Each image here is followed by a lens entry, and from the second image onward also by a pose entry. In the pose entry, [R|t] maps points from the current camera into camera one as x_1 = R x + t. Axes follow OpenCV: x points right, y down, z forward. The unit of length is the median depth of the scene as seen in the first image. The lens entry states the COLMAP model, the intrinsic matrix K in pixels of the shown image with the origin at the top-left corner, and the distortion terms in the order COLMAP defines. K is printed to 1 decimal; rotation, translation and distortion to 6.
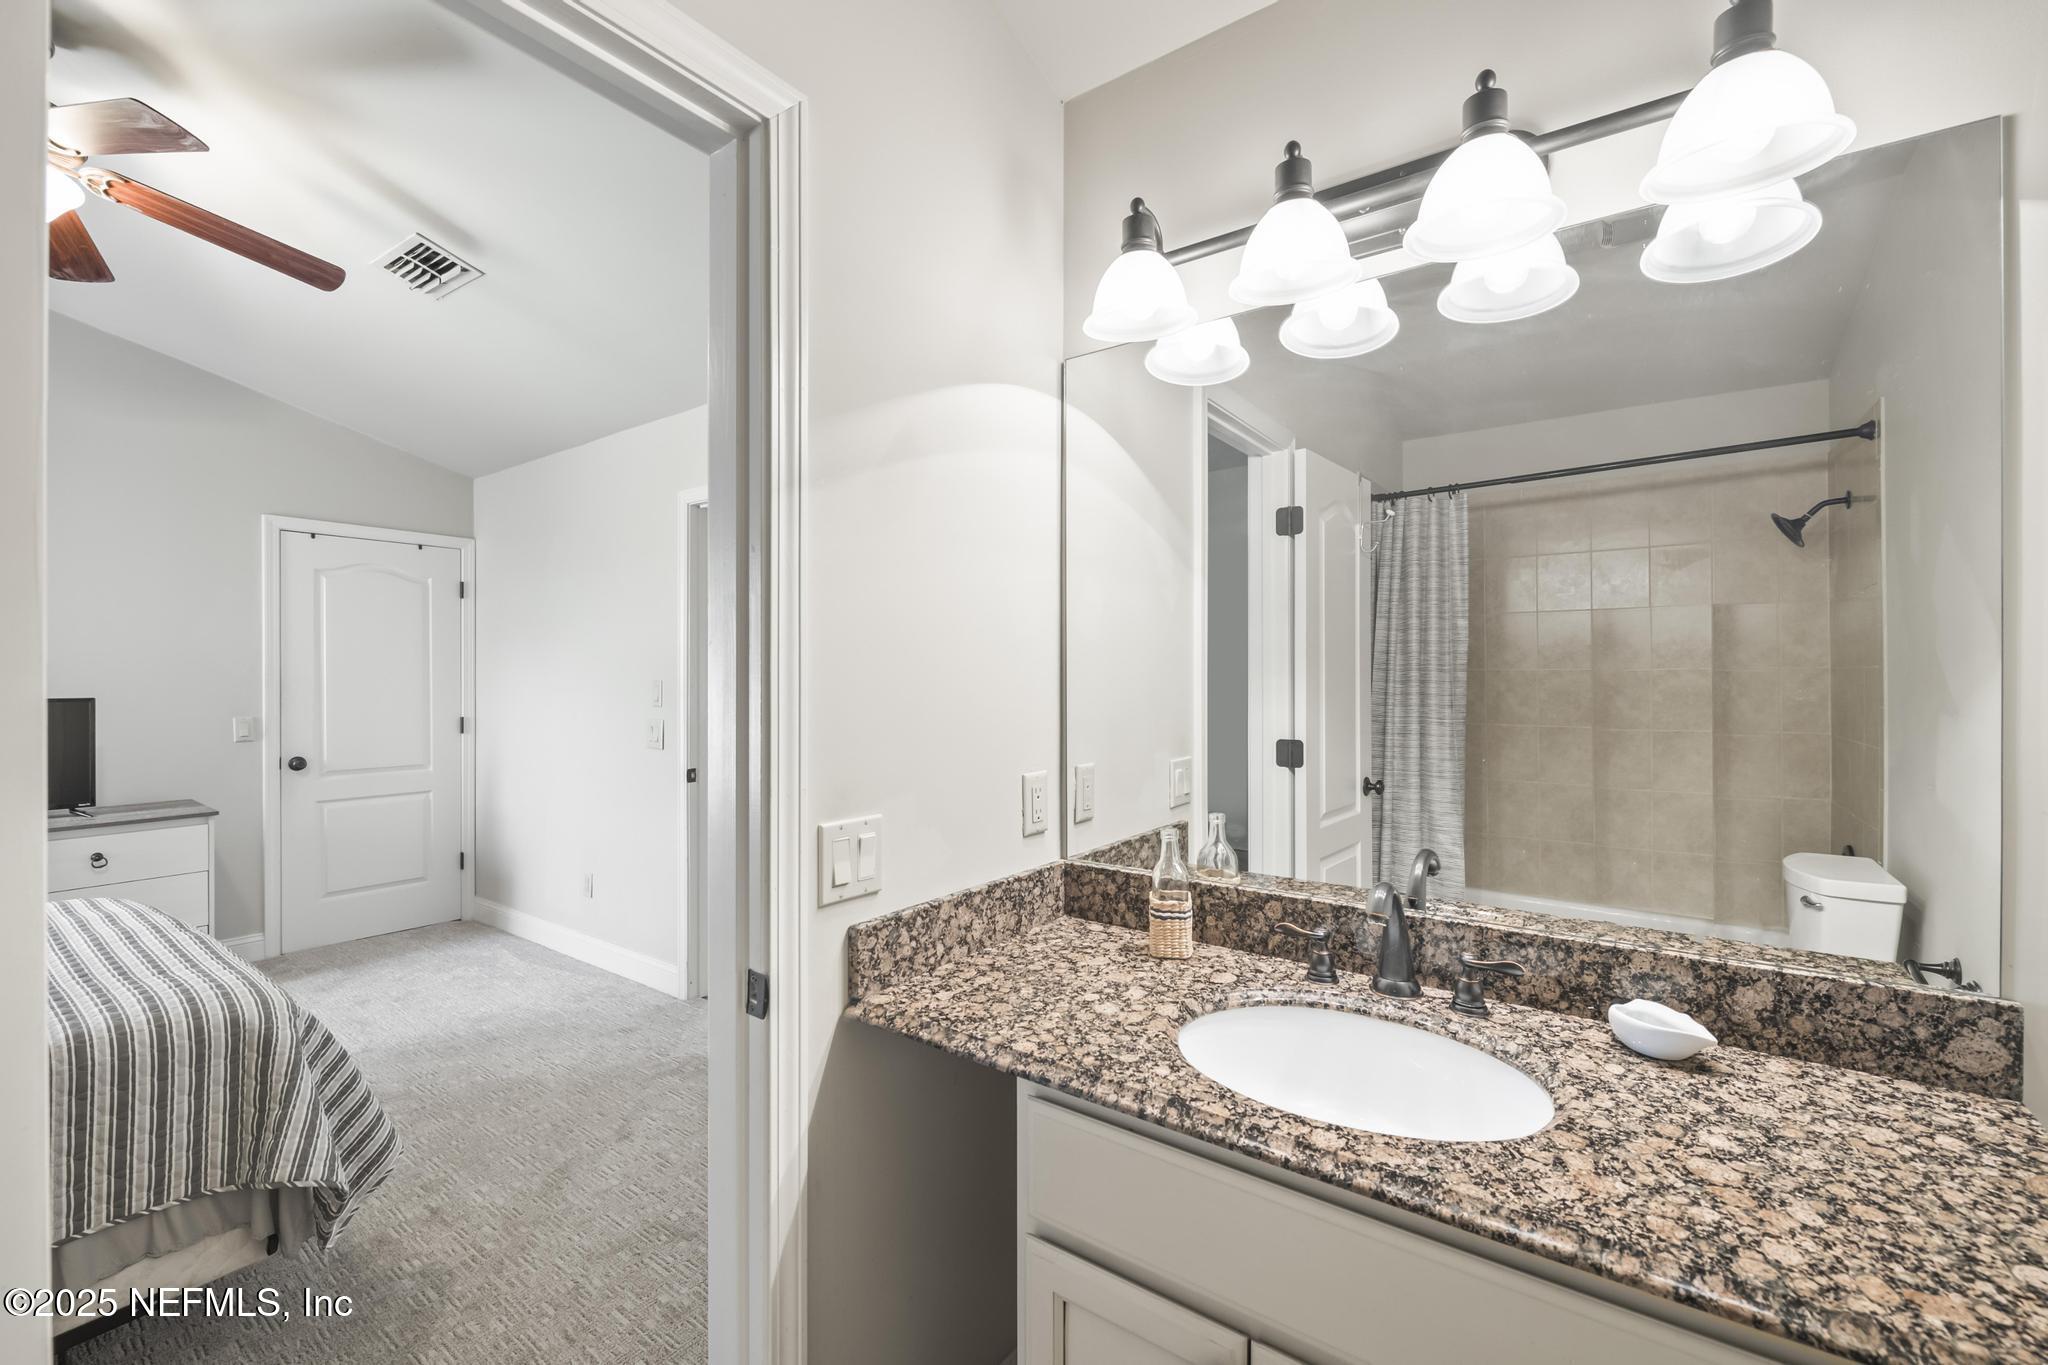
lens RADIAL K [[864.4, 0, 1024.0], [0, 864.4, 682.5], [0, 0, 1]] dist [-0.003238, -0.001049]
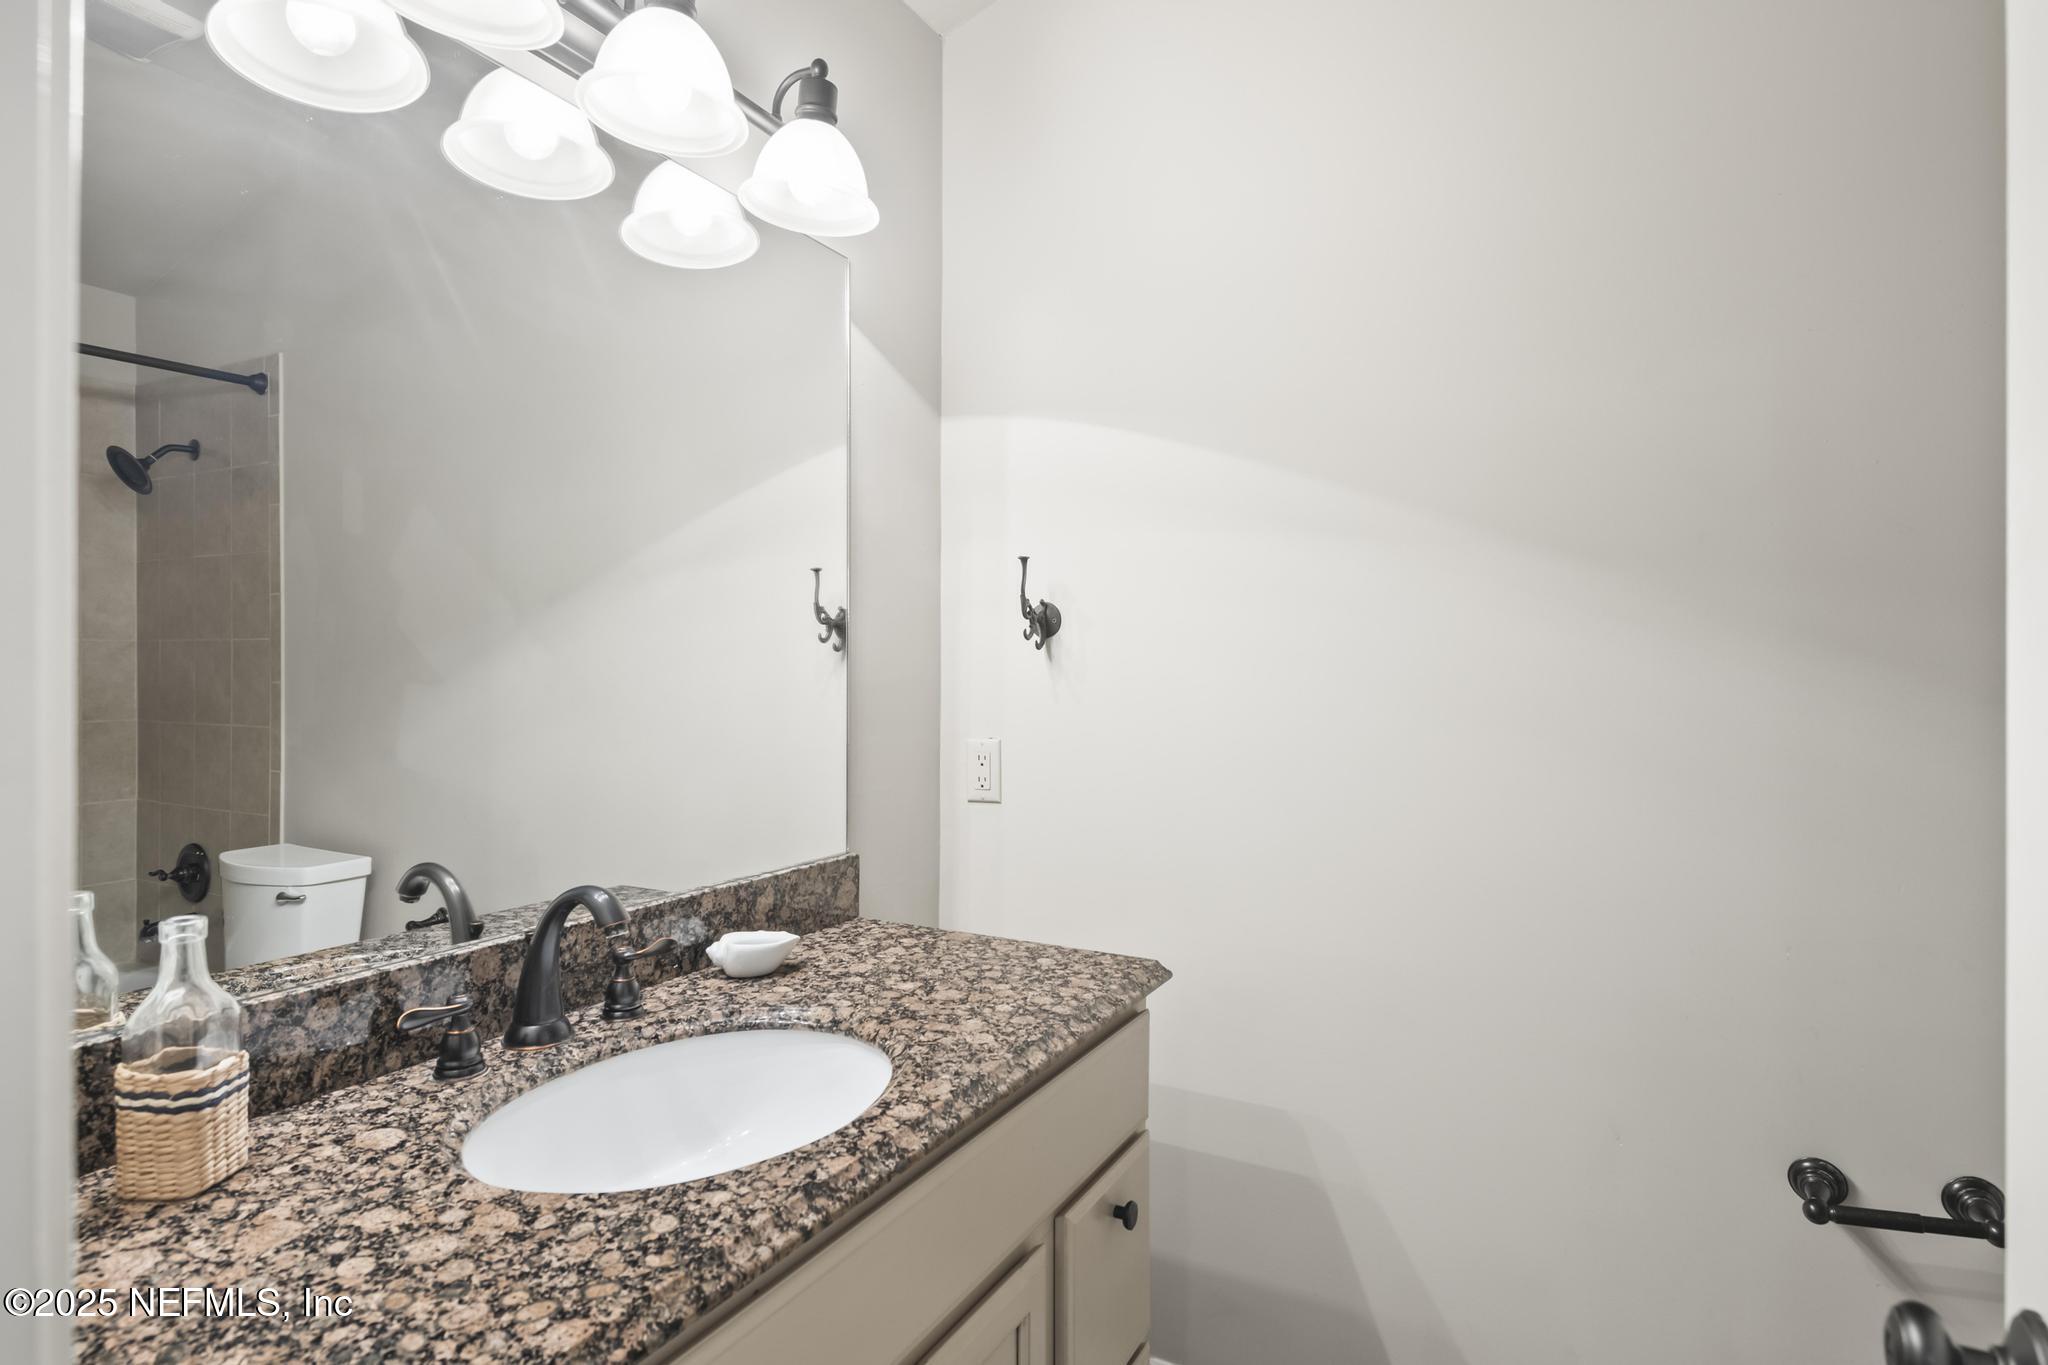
lens RADIAL K [[1061.6, 0, 1028.8], [0, 1061.6, 669.8], [0, 0, 1]] dist [0.016491, -0.001001]
pose [[-0.150983, 0.004401, 0.988526, -0.587995], [0.003660, 0.999986, -0.003893, 0.045721], [-0.988530, 0.003030, -0.150997, 0.768571]]
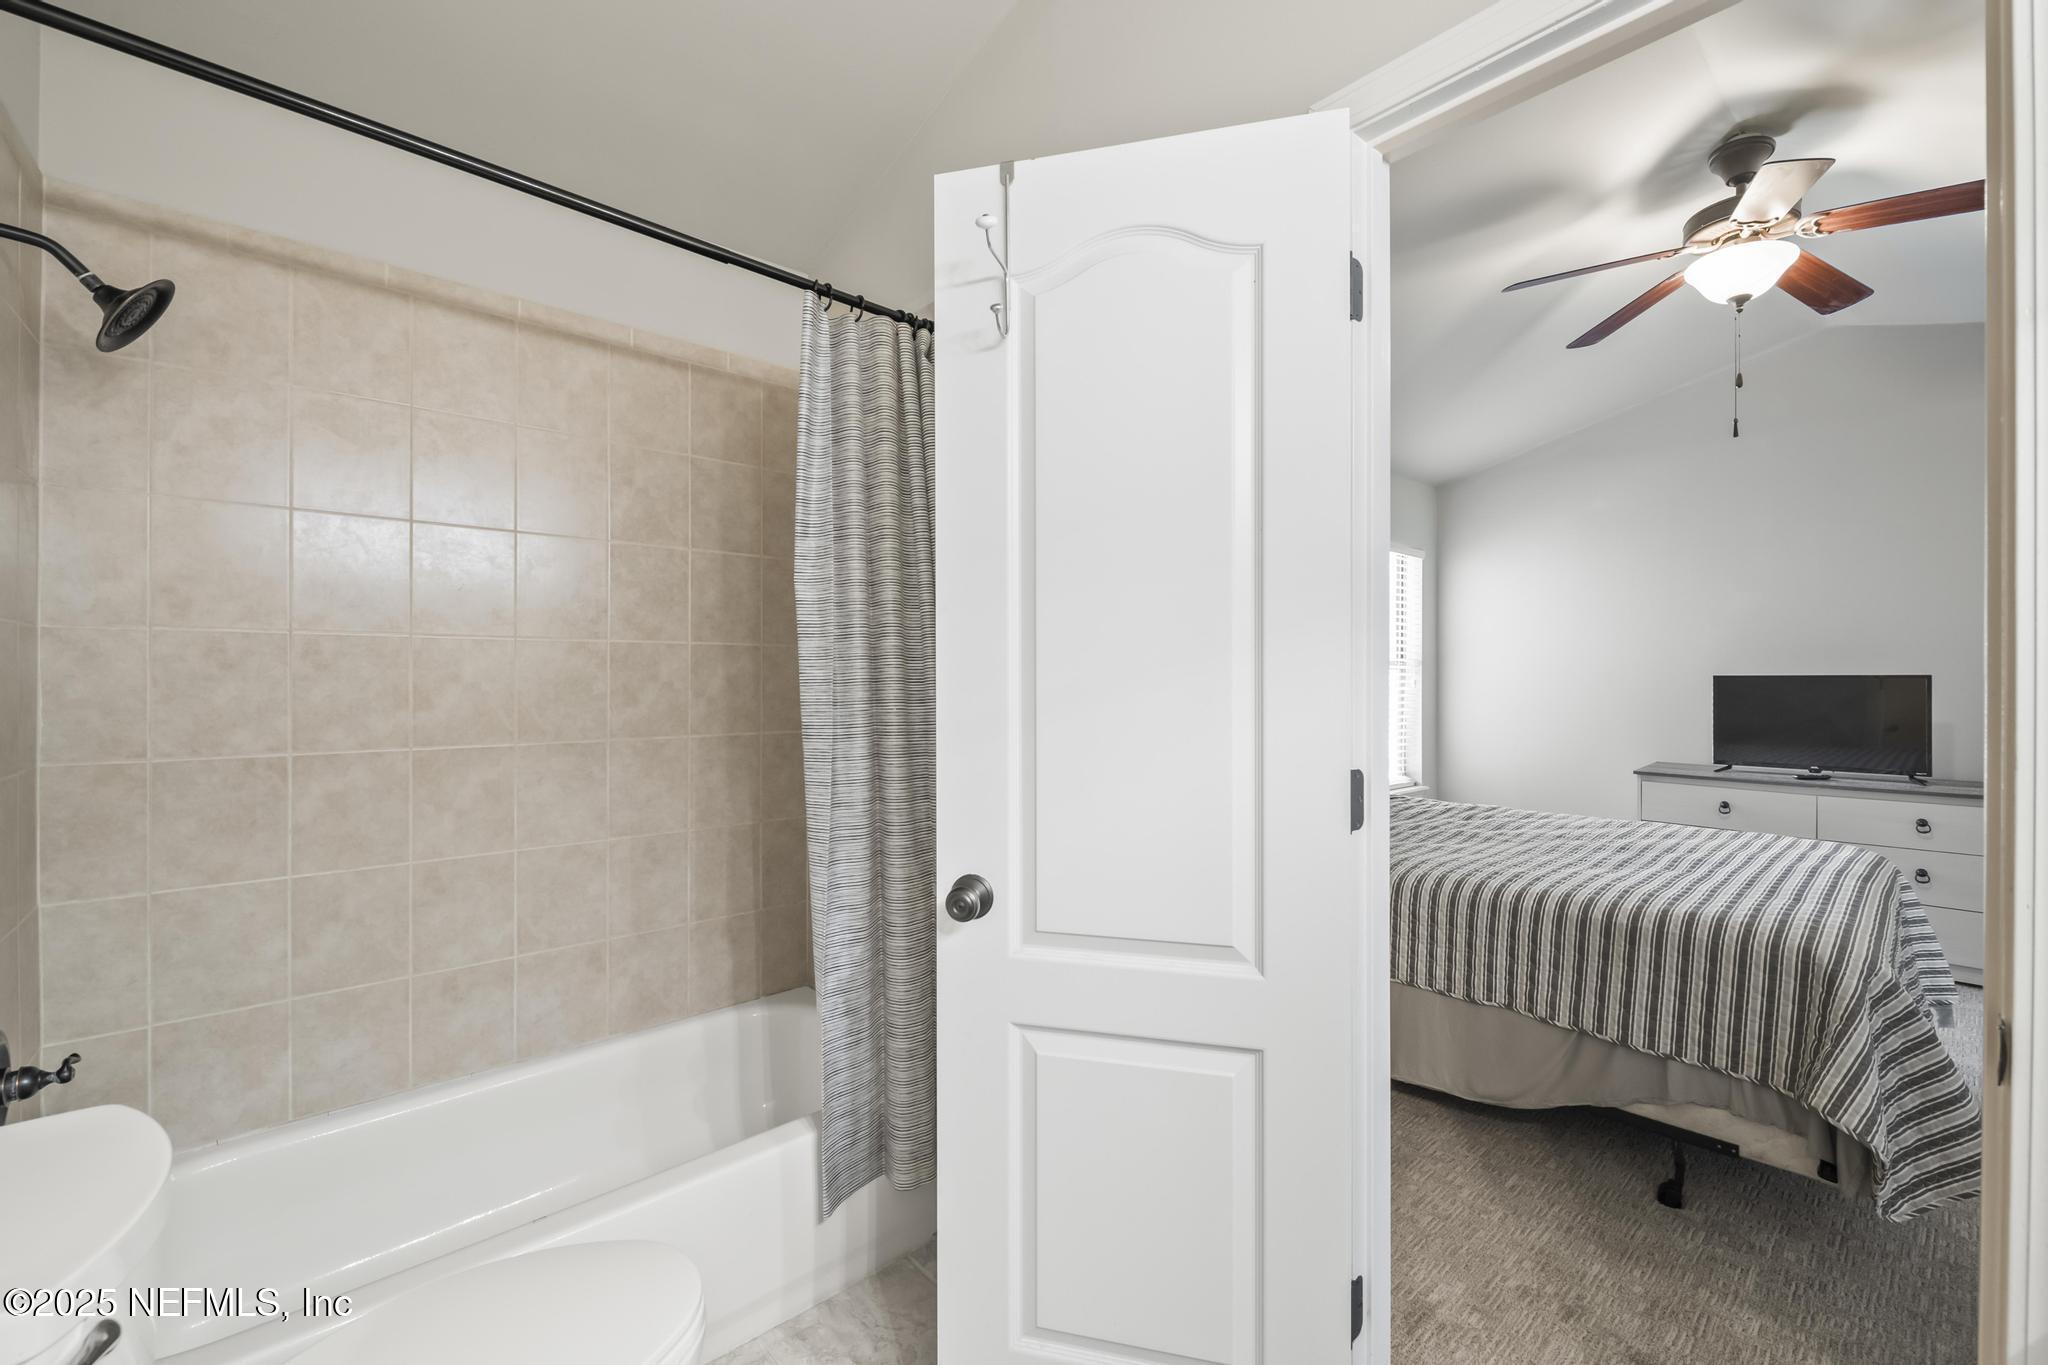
lens RADIAL K [[852.6, 0, 1025.9], [0, 852.6, 676.3], [0, 0, 1]] dist [-0.002654, -0.000962]
pose [[-0.203741, 0.004392, -0.979015, 0.511190], [-0.004205, 0.999977, 0.005361, 0.055348], [0.979016, 0.005209, -0.203718, 0.340769]]
